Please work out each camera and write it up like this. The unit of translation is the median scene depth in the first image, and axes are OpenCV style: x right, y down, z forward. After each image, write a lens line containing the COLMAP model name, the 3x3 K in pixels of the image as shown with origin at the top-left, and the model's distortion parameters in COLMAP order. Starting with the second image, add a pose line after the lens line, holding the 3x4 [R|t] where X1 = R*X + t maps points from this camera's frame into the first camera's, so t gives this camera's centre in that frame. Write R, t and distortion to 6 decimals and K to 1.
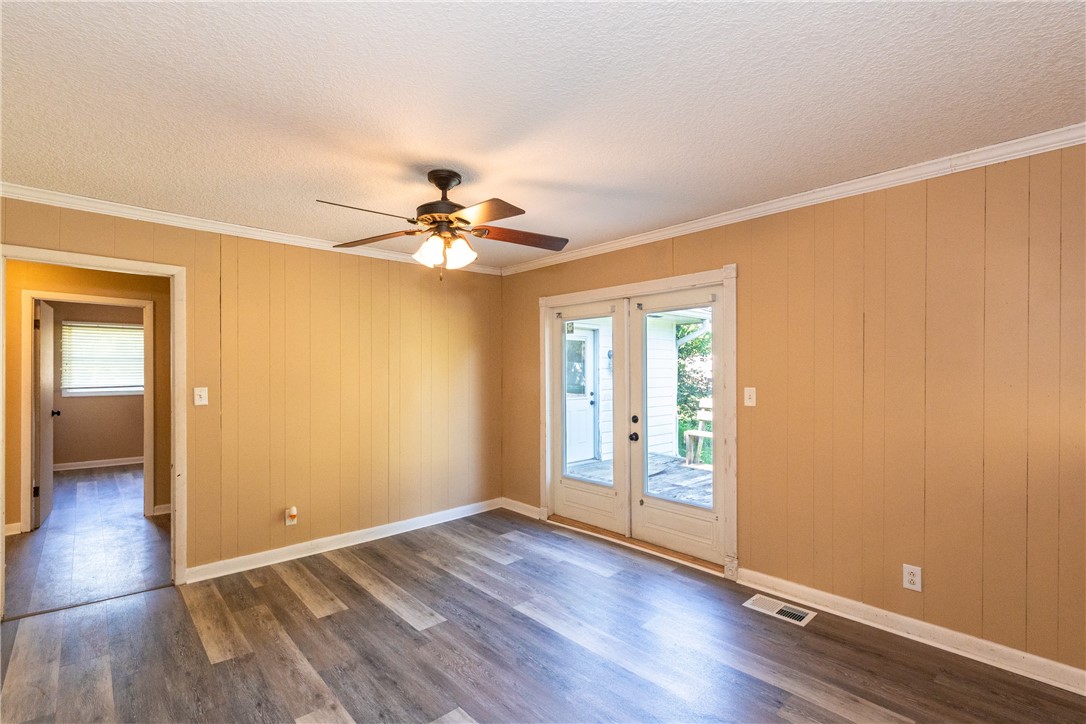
lens RADIAL K [[489.9, 0, 547.9], [0, 489.9, 369.5], [0, 0, 1]] dist [0.000460, -0.000030]
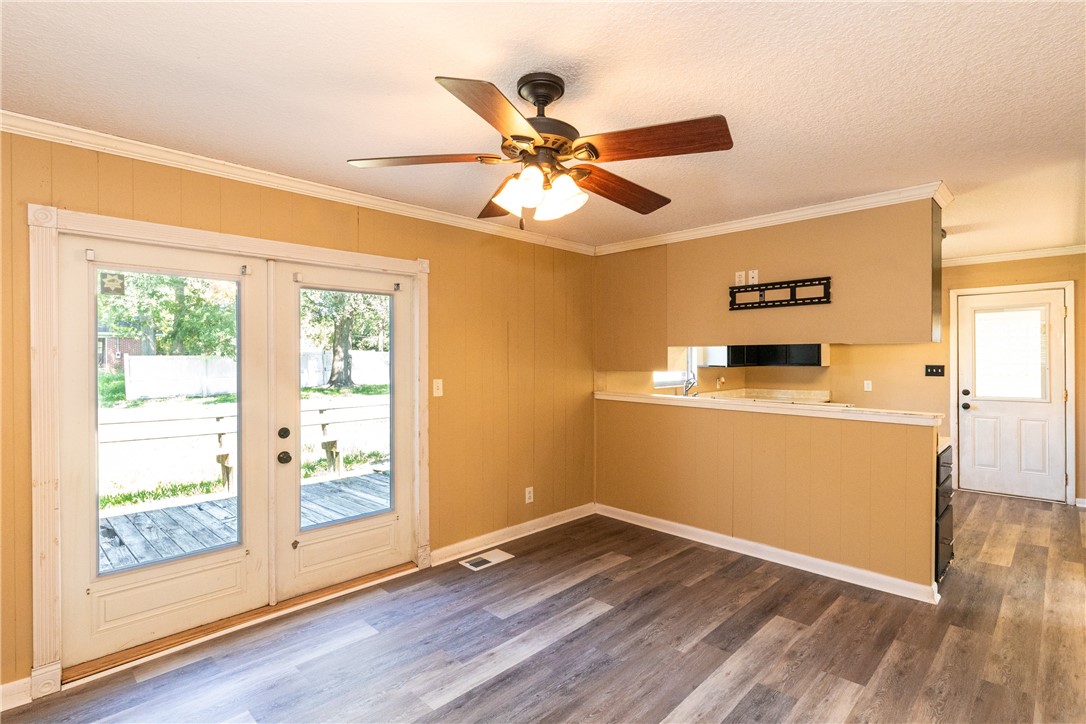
lens RADIAL K [[536.0, 0, 543.0], [0, 536.0, 362.0], [0, 0, 1]] dist [-0.000945, -0.000184]
pose [[-0.038609, -0.001195, 0.999254, -0.751933], [0.004747, 0.999988, 0.001379, -0.001266], [-0.999243, 0.004796, -0.038603, 0.795430]]
